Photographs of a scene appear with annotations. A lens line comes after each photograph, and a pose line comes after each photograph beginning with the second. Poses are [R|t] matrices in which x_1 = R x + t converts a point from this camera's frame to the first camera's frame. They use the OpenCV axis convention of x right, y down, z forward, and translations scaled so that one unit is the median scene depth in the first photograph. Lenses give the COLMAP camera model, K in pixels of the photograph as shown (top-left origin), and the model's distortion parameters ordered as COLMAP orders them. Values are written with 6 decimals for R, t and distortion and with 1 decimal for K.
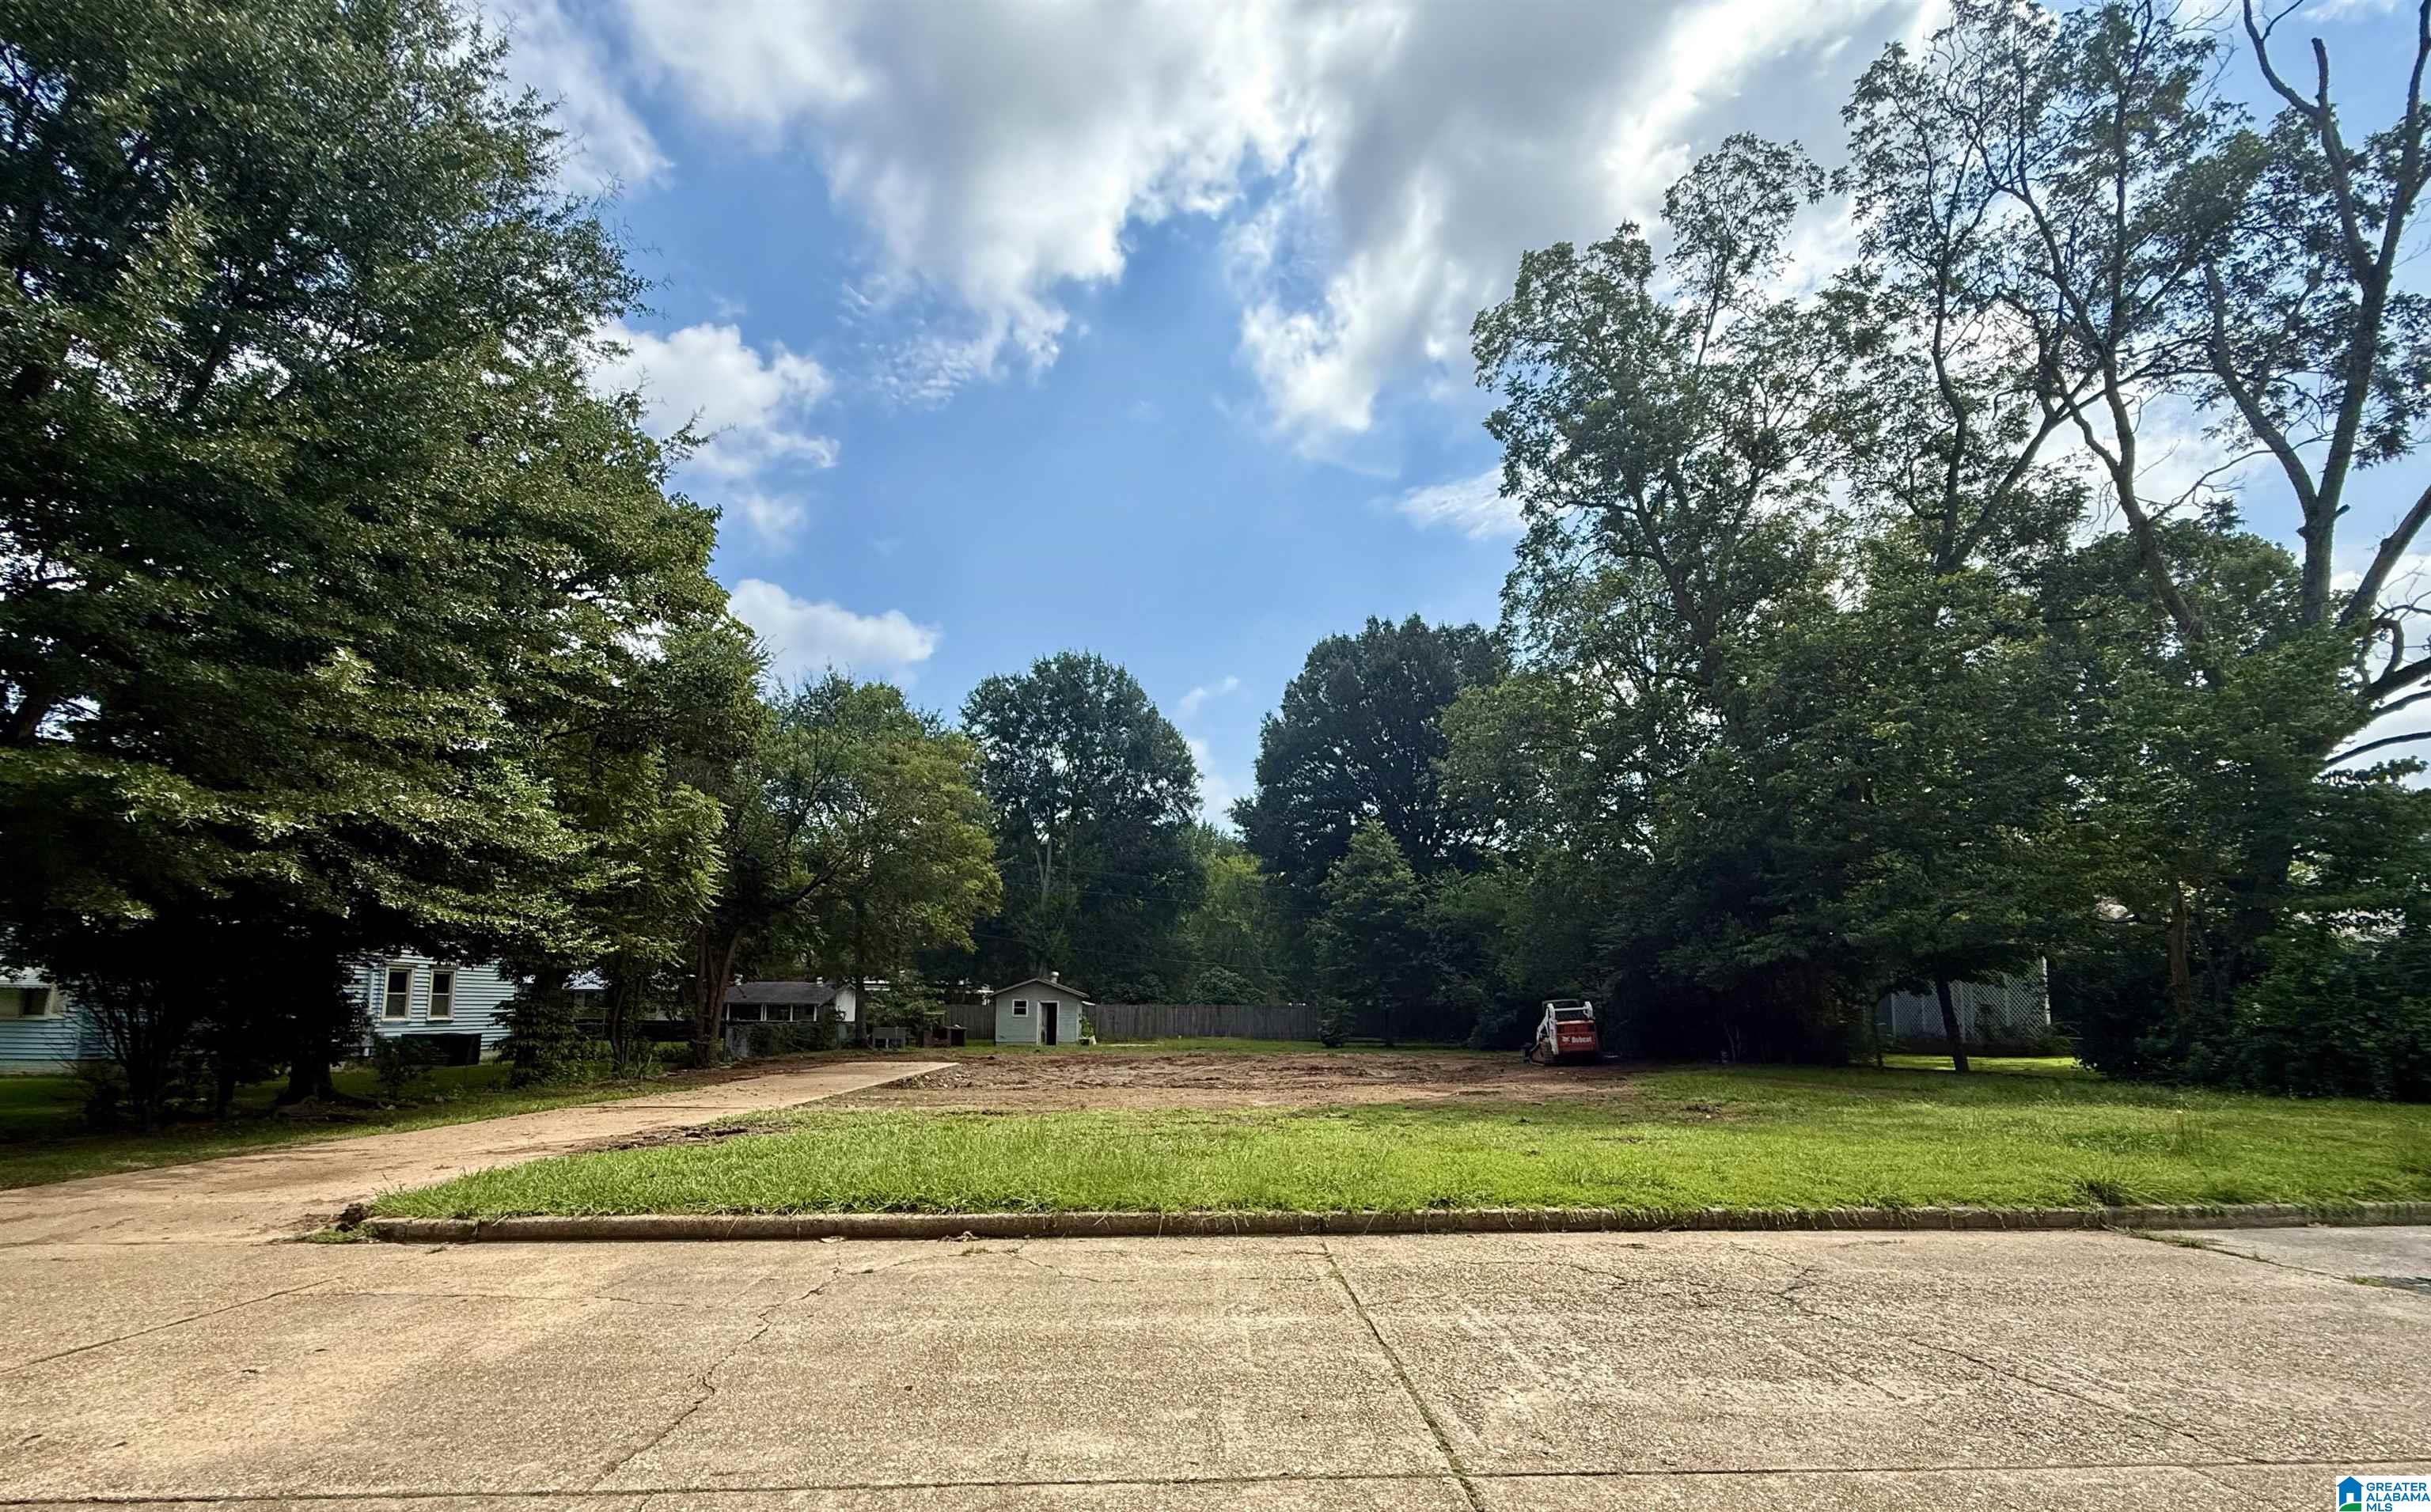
lens RADIAL K [[982.5, 0, 1214.6], [0, 982.5, 911.6], [0, 0, 1]] dist [-0.000270, 0.000189]
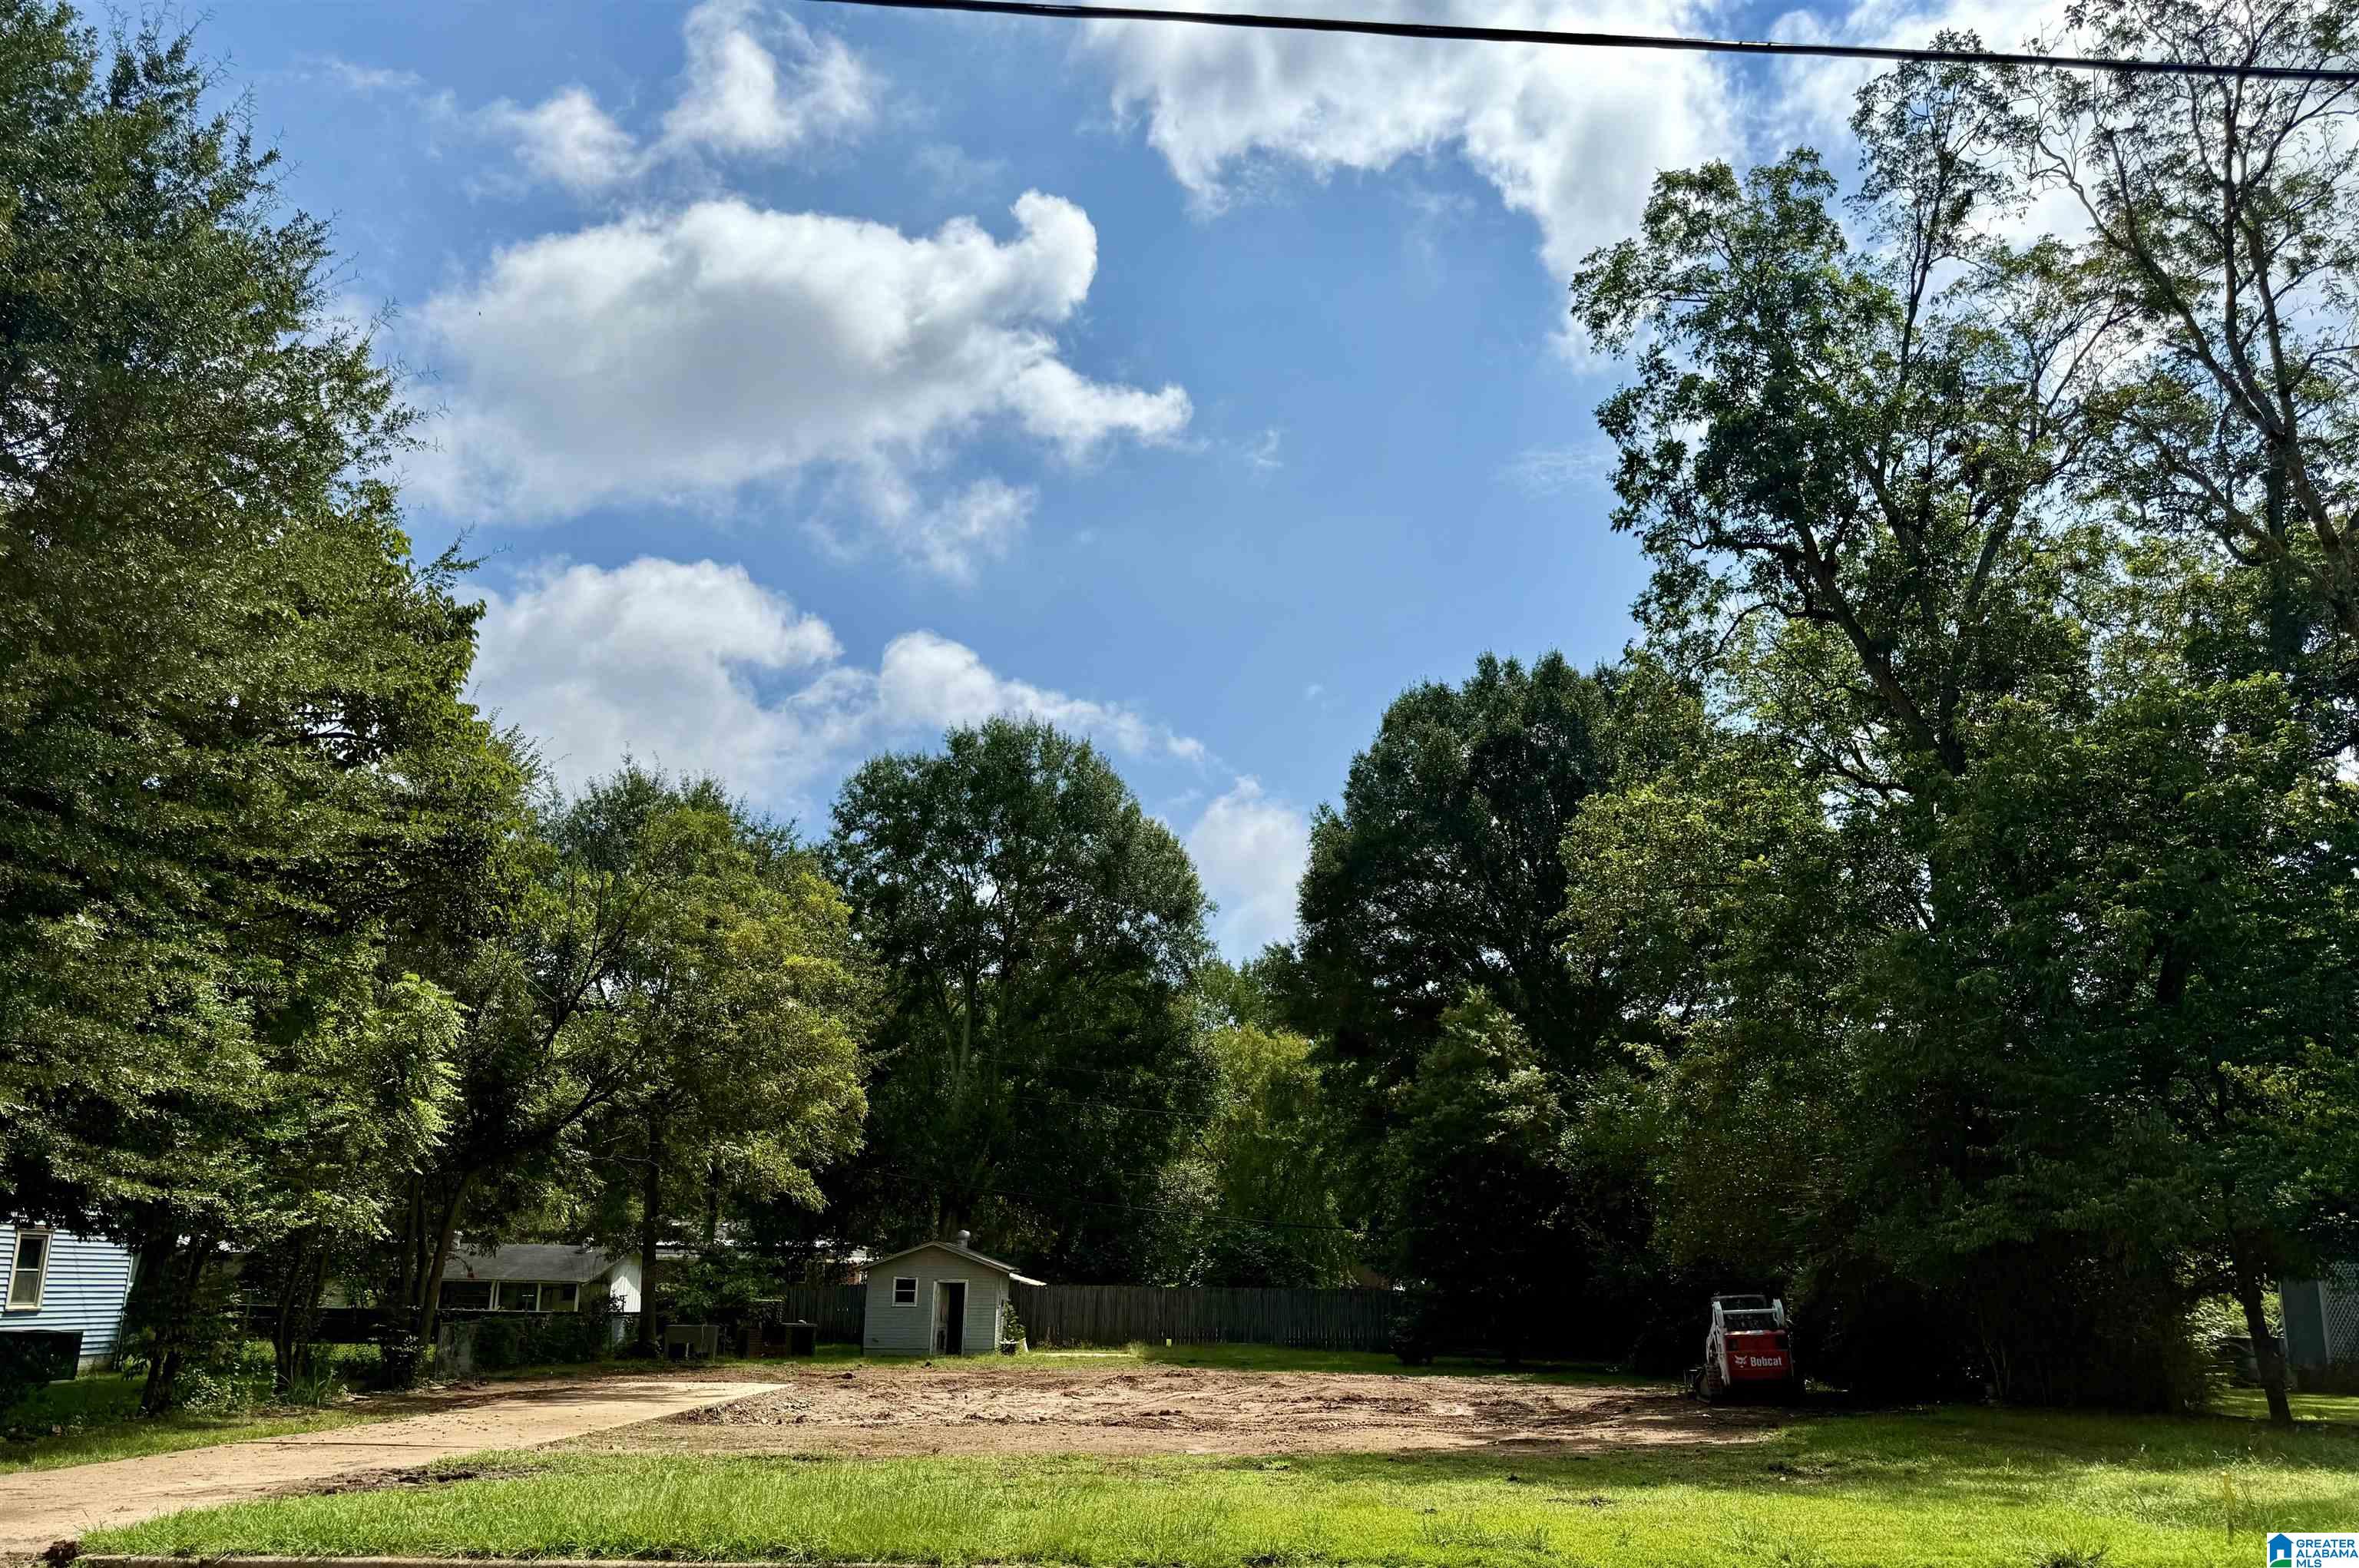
lens RADIAL K [[1723.4, 0, 1185.5], [0, 1723.4, 885.2], [0, 0, 1]] dist [0.171597, -0.329844]
pose [[0.998152, -0.002962, -0.060689, 0.063931], [-0.004740, 0.991972, -0.126367, -0.024972], [0.060577, 0.126421, 0.990125, -0.154748]]
